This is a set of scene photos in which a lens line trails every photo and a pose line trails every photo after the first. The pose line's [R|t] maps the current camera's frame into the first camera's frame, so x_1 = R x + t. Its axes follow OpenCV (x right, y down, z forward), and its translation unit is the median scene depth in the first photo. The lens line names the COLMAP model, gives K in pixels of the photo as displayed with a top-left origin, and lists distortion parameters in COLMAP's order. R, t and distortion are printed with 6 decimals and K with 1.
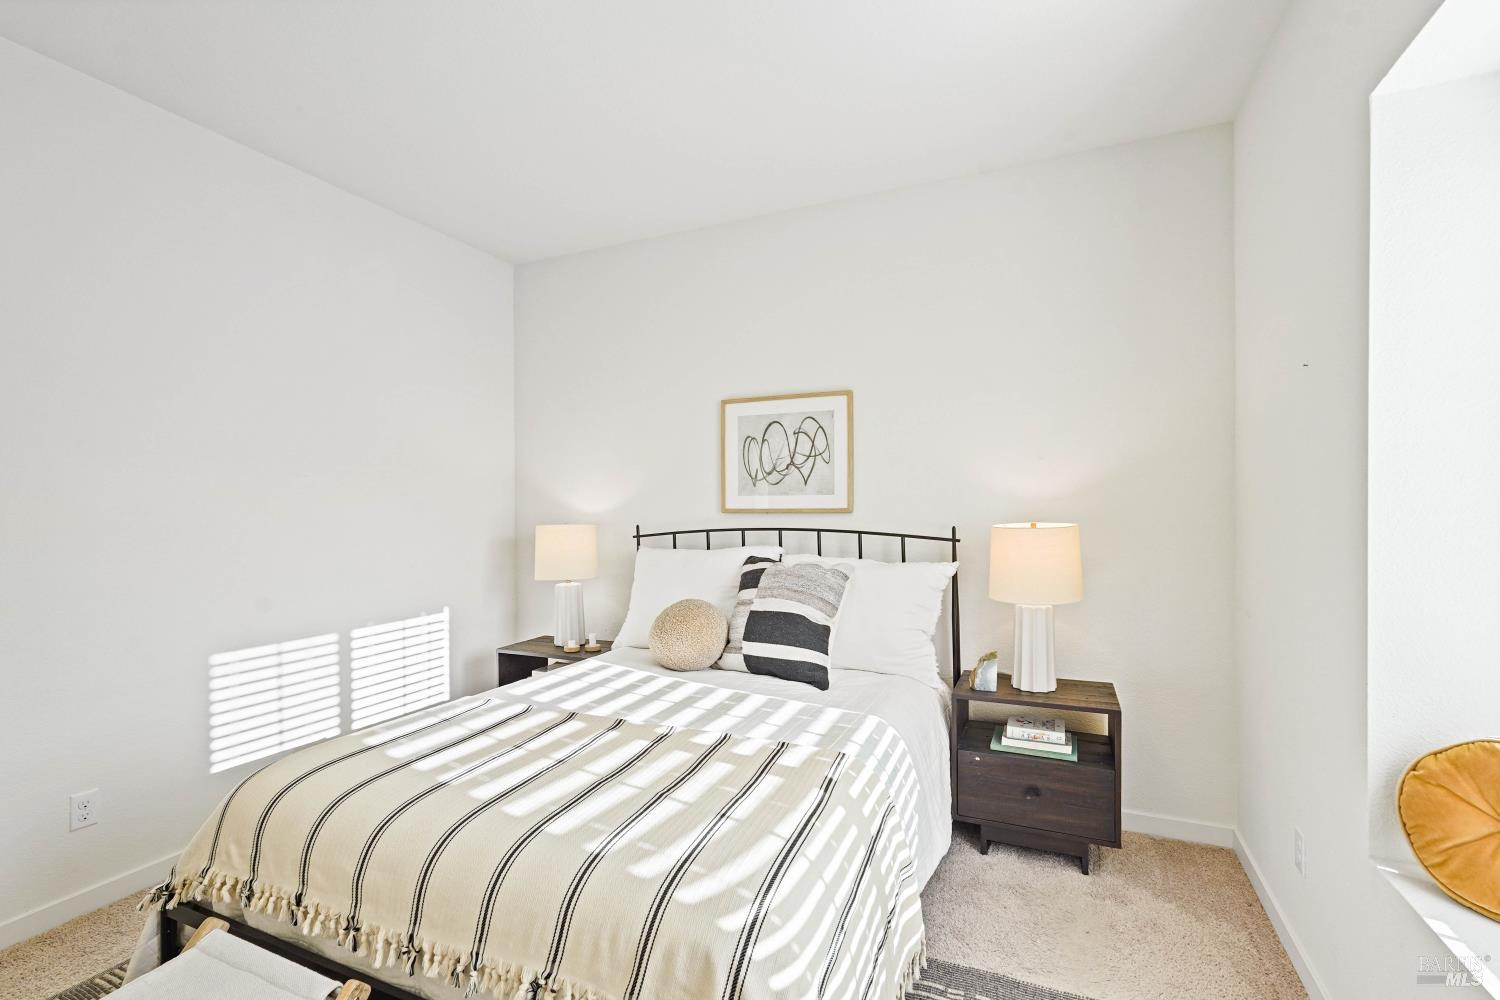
lens RADIAL K [[678.5, 0, 737.1], [0, 678.5, 504.7], [0, 0, 1]] dist [-0.005862, 0.001746]
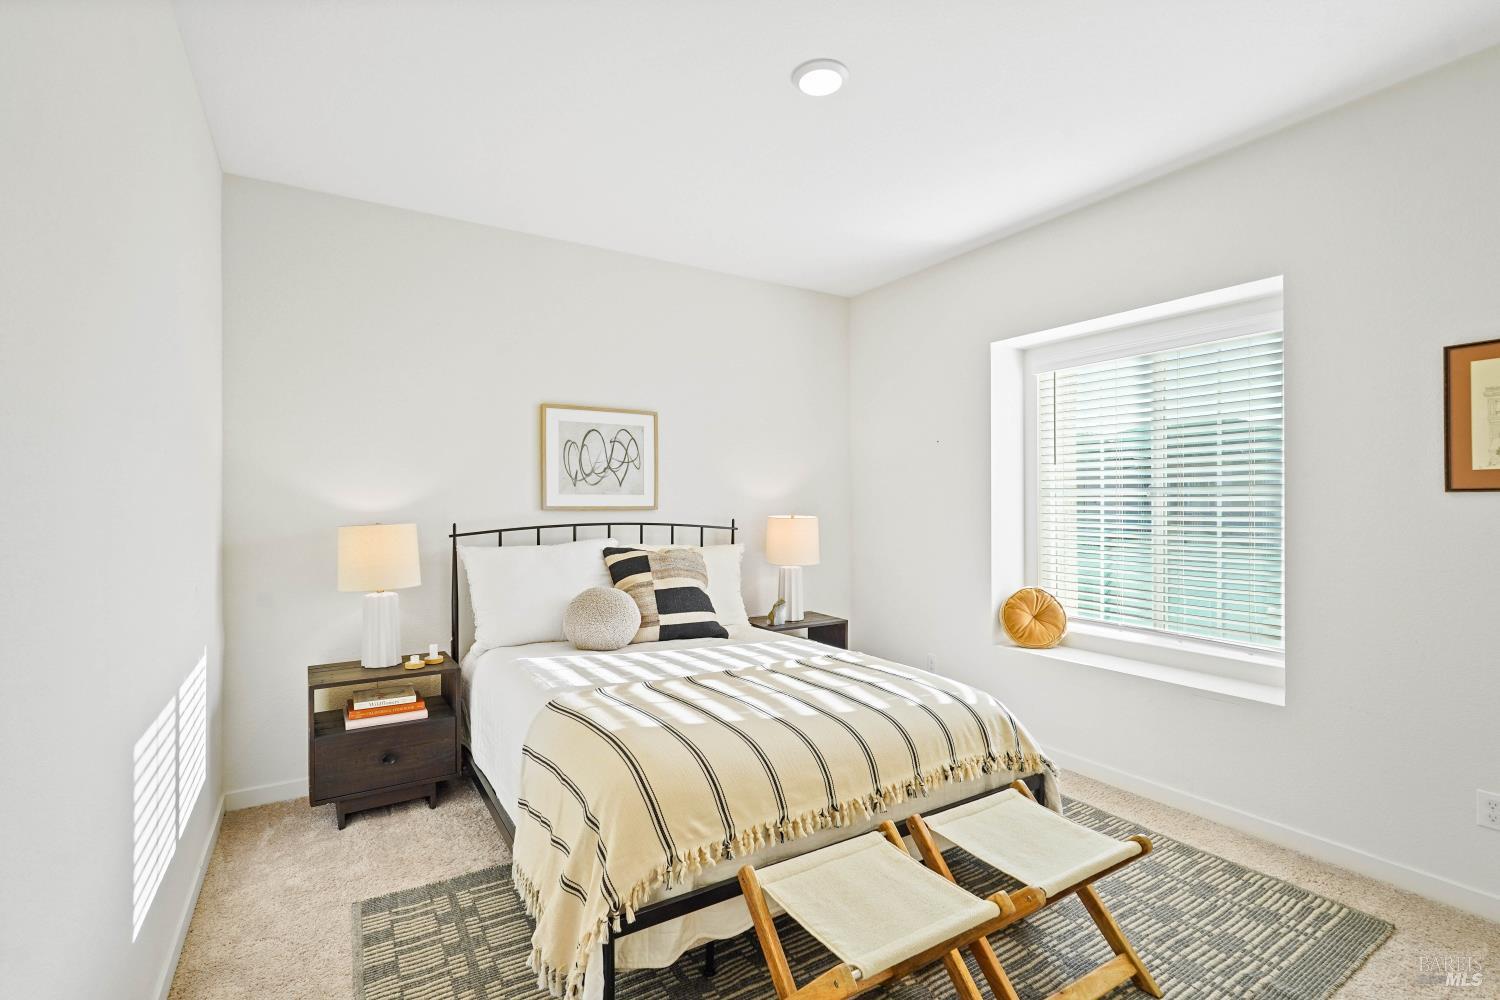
lens RADIAL K [[678.5, 0, 738.4], [0, 678.5, 501.0], [0, 0, 1]] dist [-0.005862, 0.001746]
pose [[0.557058, 0.006855, 0.830445, -0.777566], [-0.006239, 0.999972, -0.004069, 0.000267], [-0.830450, -0.002914, 0.557085, 0.168516]]
